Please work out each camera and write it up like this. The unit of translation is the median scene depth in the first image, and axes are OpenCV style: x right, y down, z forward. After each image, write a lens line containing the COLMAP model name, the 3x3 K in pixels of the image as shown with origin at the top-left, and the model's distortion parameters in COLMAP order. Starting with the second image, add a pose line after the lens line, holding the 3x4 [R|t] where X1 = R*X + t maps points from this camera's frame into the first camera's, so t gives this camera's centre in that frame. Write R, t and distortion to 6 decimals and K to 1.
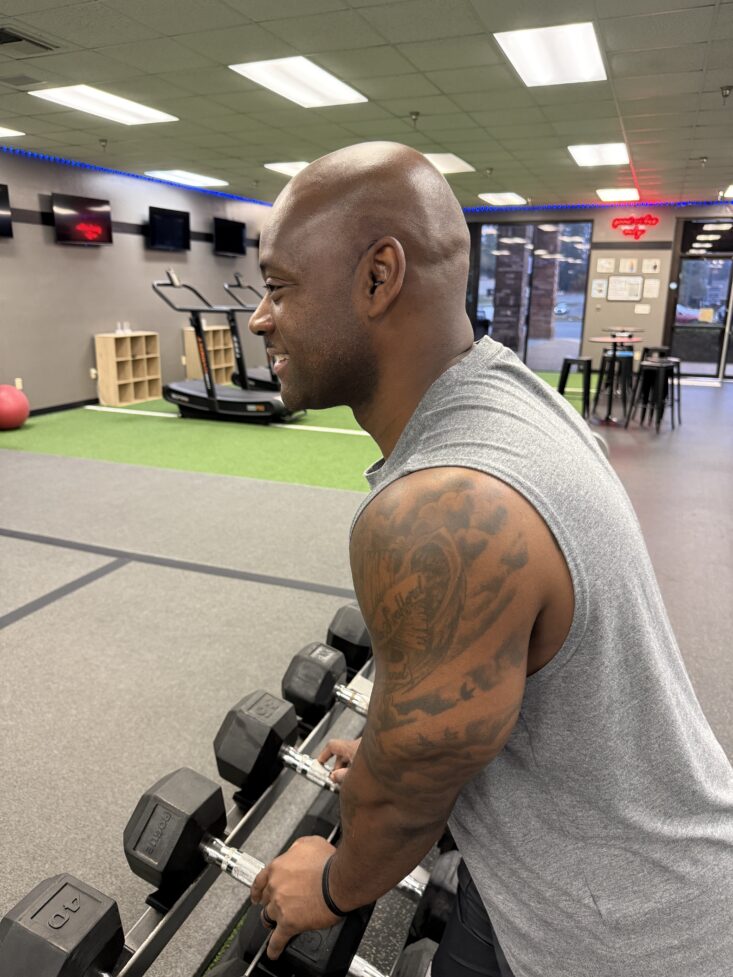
lens RADIAL K [[697.7, 0, 366.5], [0, 697.7, 488.5], [0, 0, 1]] dist [0.006009, -0.031258]
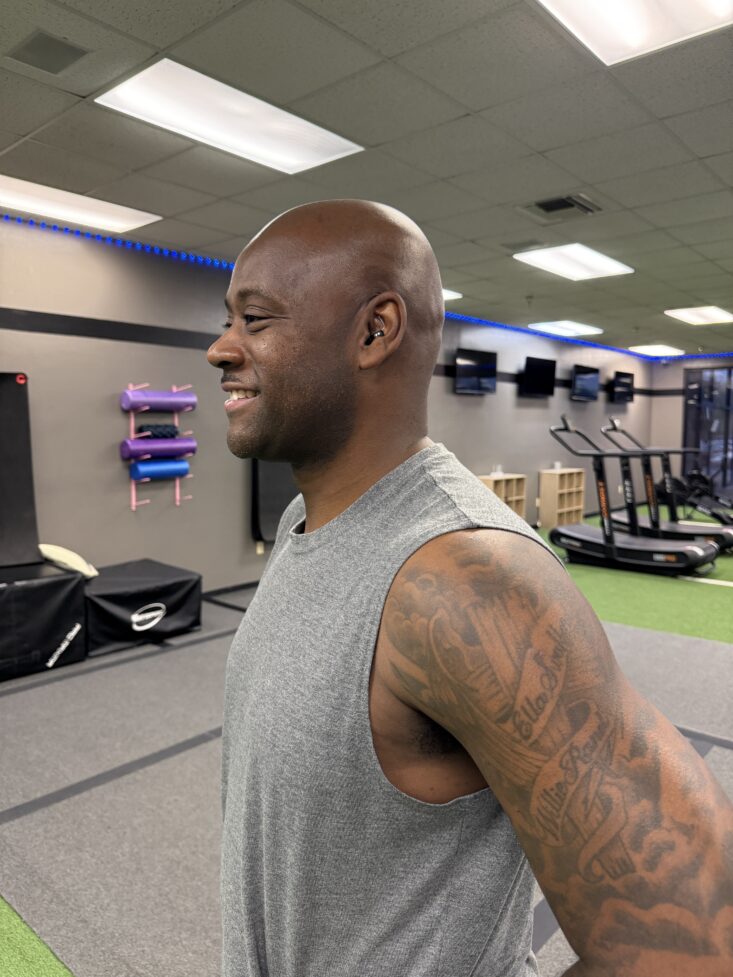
lens RADIAL K [[691.0, 0, 366.5], [0, 691.0, 488.5], [0, 0, 1]] dist [-0.002415, -0.001015]
pose [[0.944125, 0.018861, -0.329048, -0.221338], [-0.081891, 0.980478, -0.178766, -0.009311], [0.319253, 0.195723, 0.927238, 0.008914]]
